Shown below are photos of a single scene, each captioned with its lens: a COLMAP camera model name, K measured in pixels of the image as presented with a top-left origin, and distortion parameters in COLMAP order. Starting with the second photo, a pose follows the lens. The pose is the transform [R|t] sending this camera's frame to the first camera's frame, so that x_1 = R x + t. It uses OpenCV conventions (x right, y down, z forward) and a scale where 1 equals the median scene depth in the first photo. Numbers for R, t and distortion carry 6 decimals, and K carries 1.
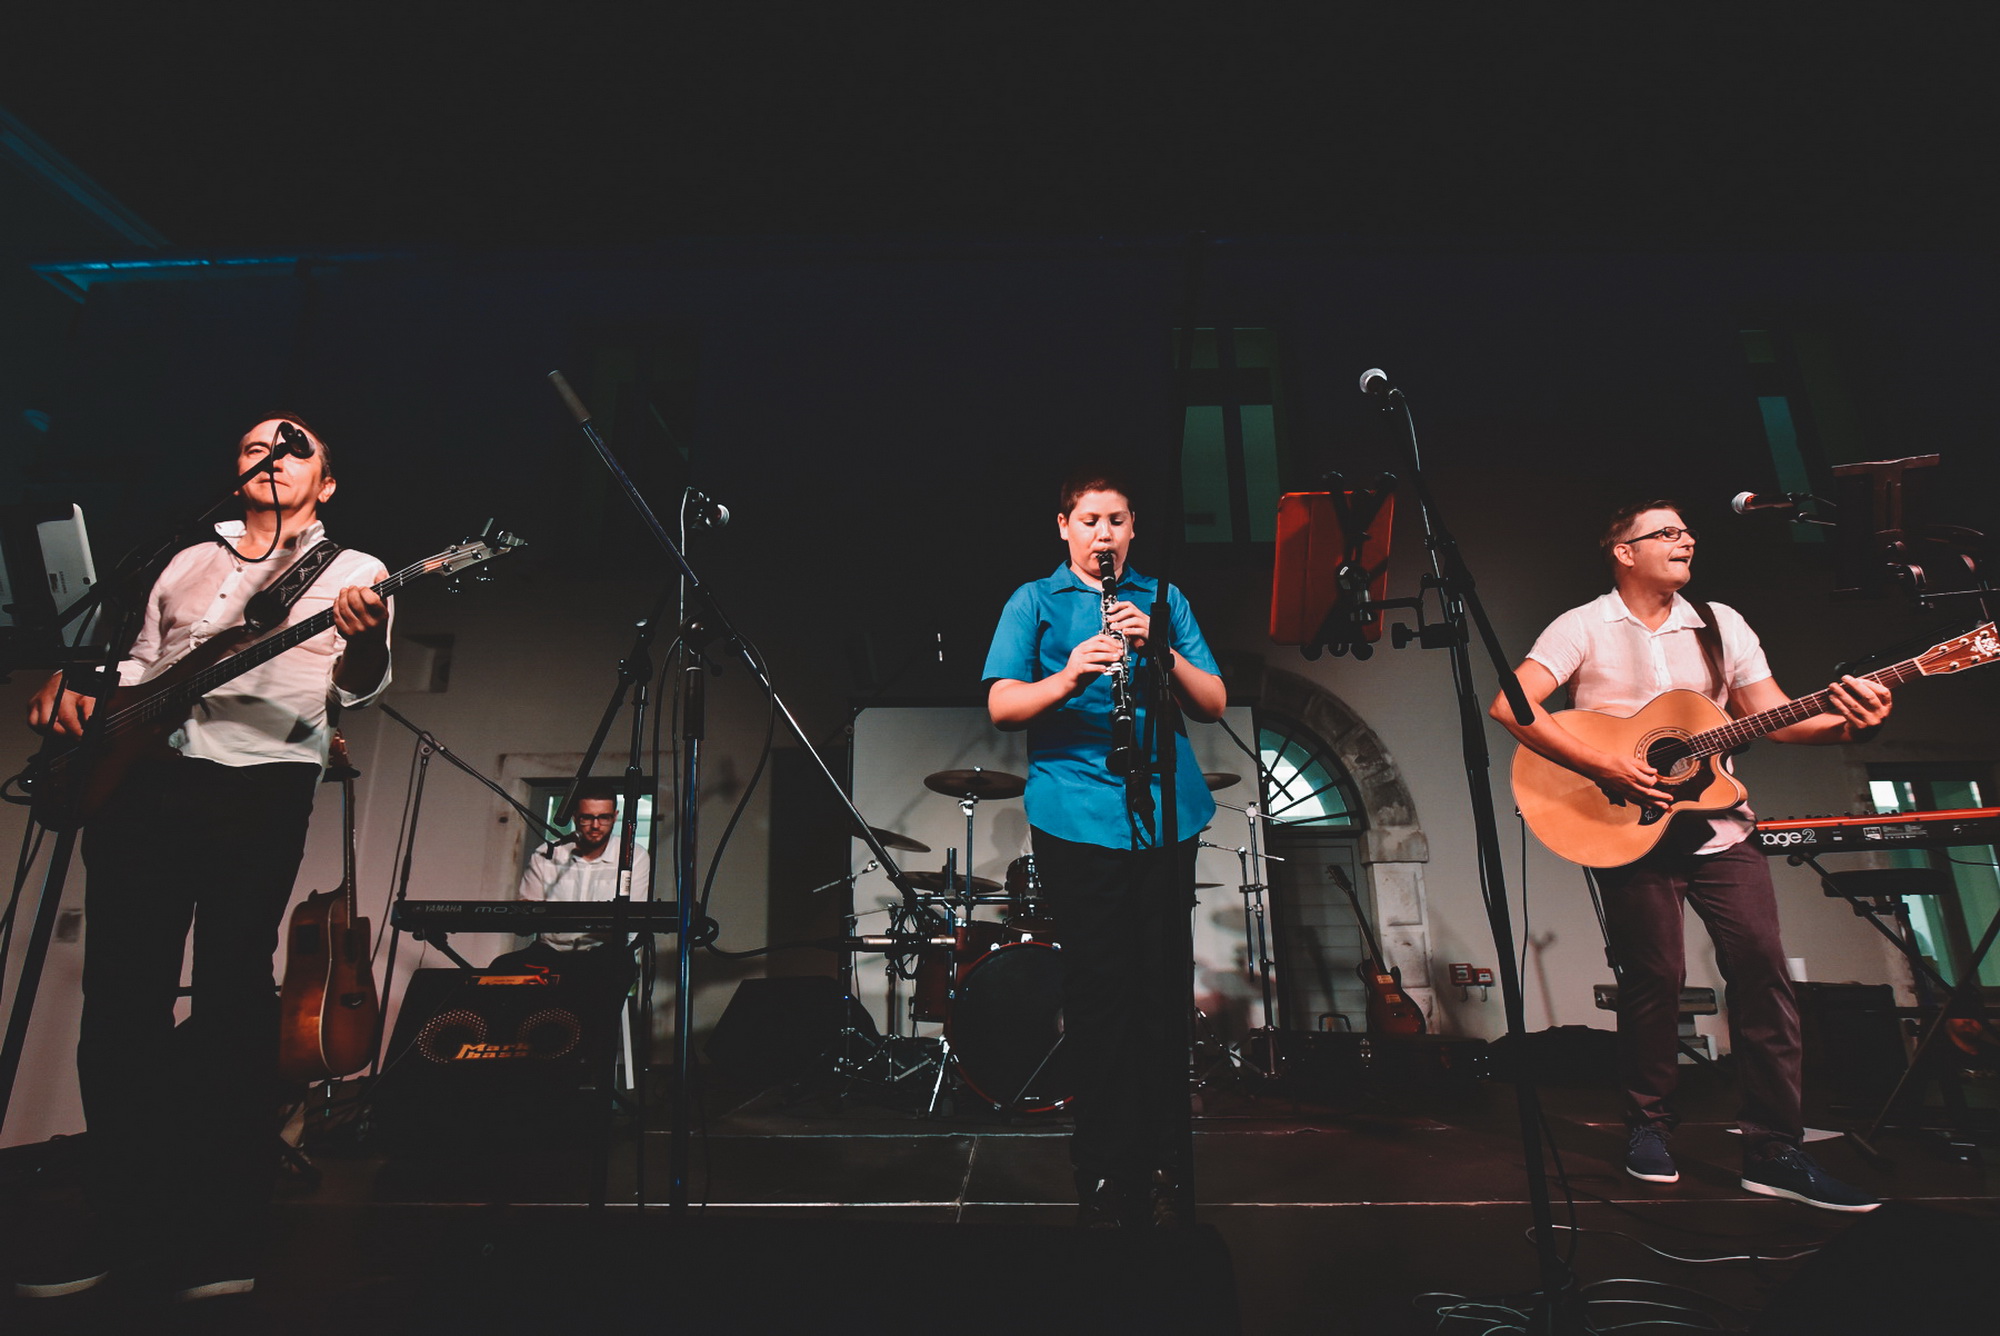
lens RADIAL K [[975.5, 0, 1000.0], [0, 975.5, 668.0], [0, 0, 1]] dist [-0.003805, 0.001013]
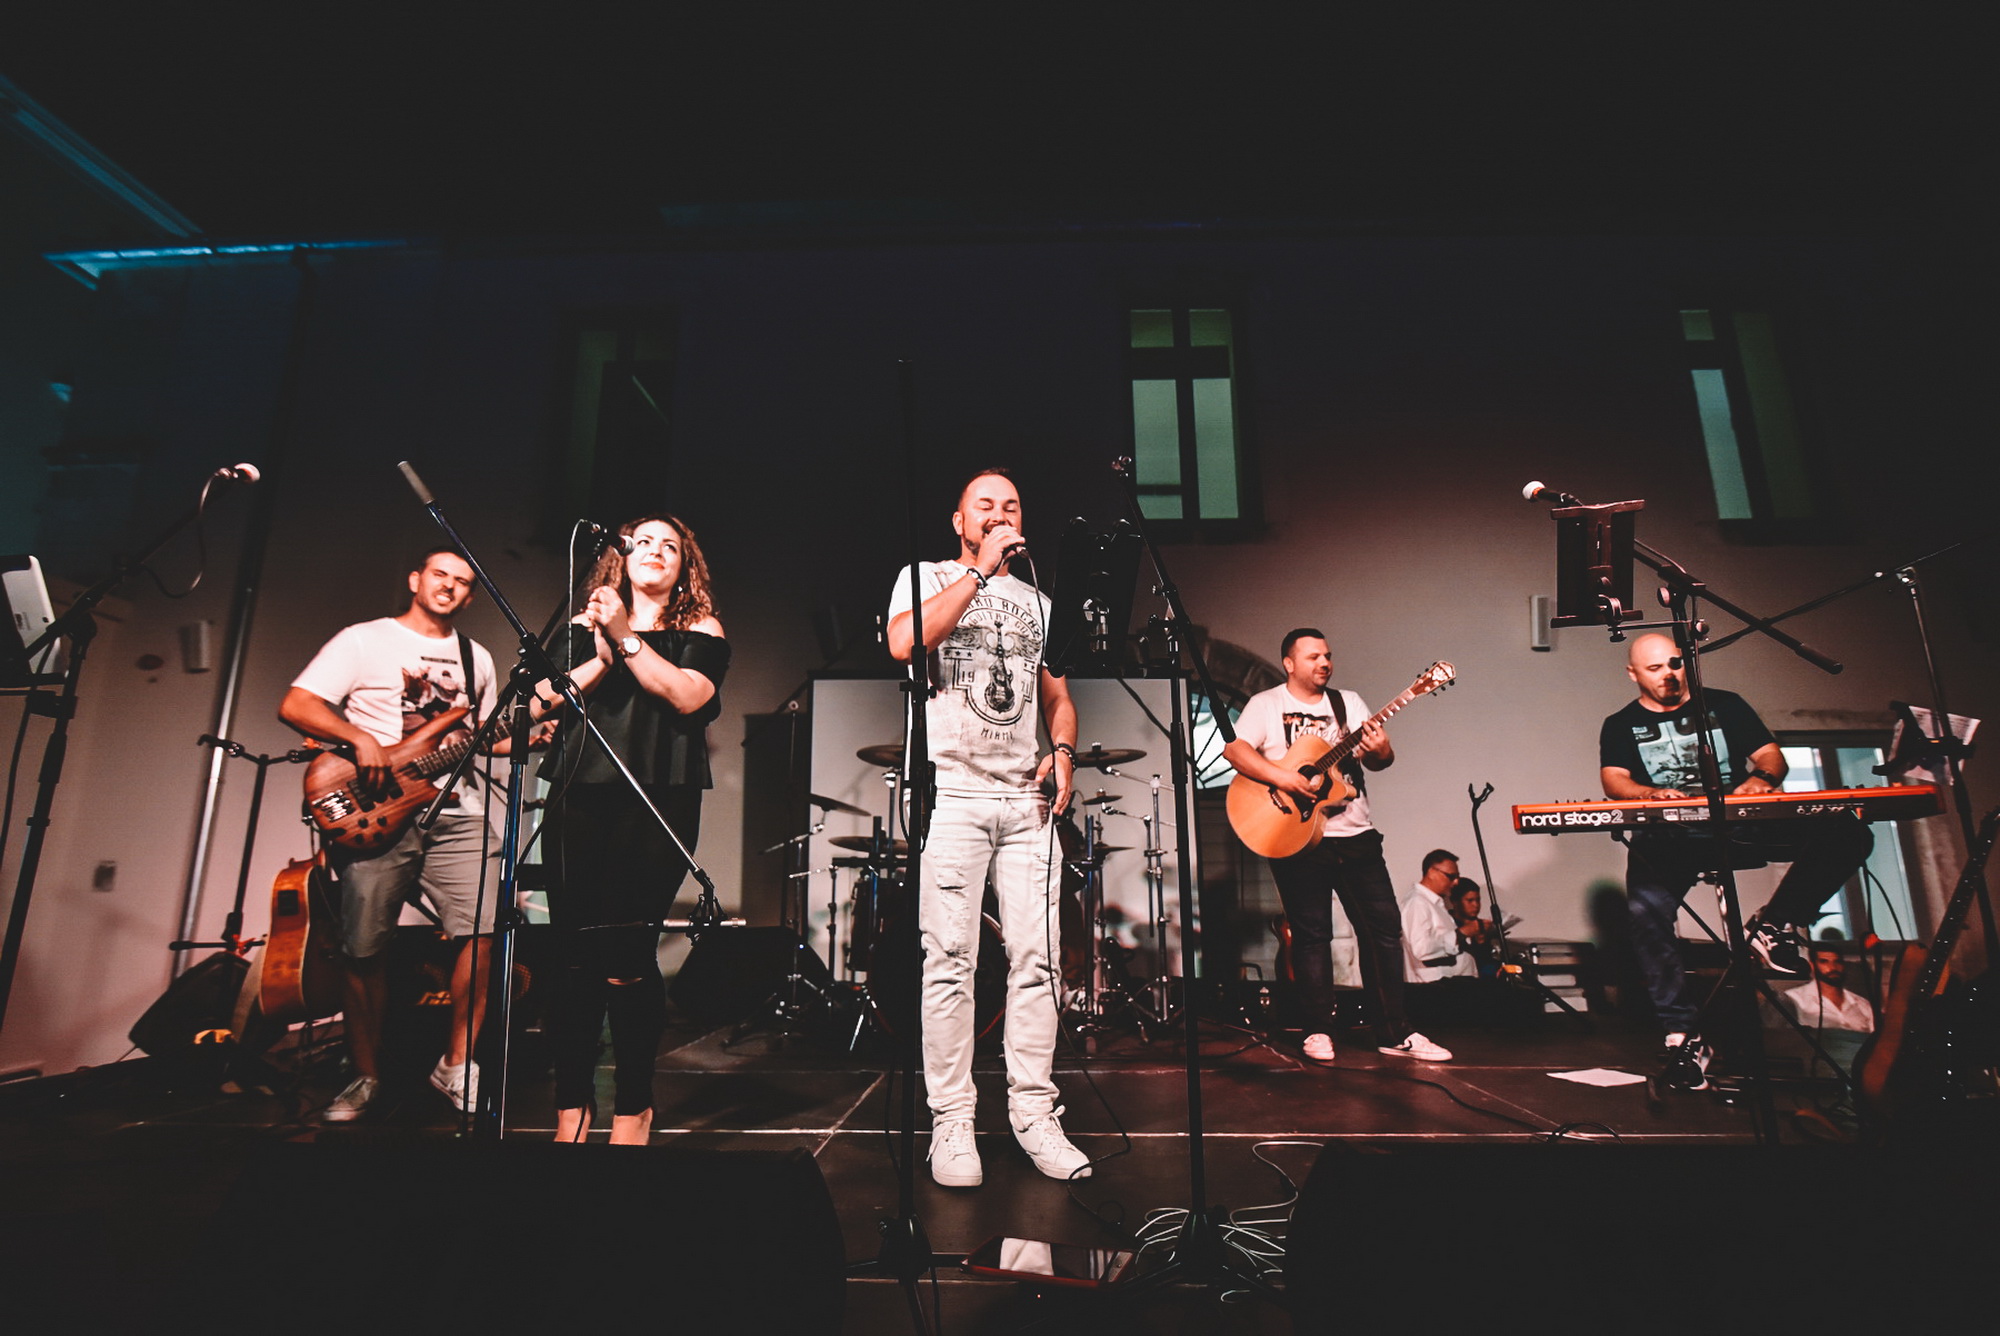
lens RADIAL K [[955.7, 0, 1000.0], [0, 955.7, 668.0], [0, 0, 1]] dist [0.002336, -0.000664]
pose [[0.999759, -0.000570, -0.021935, 0.124928], [0.001734, 0.998591, 0.053046, -0.043919], [0.021874, -0.053071, 0.998351, -0.073093]]
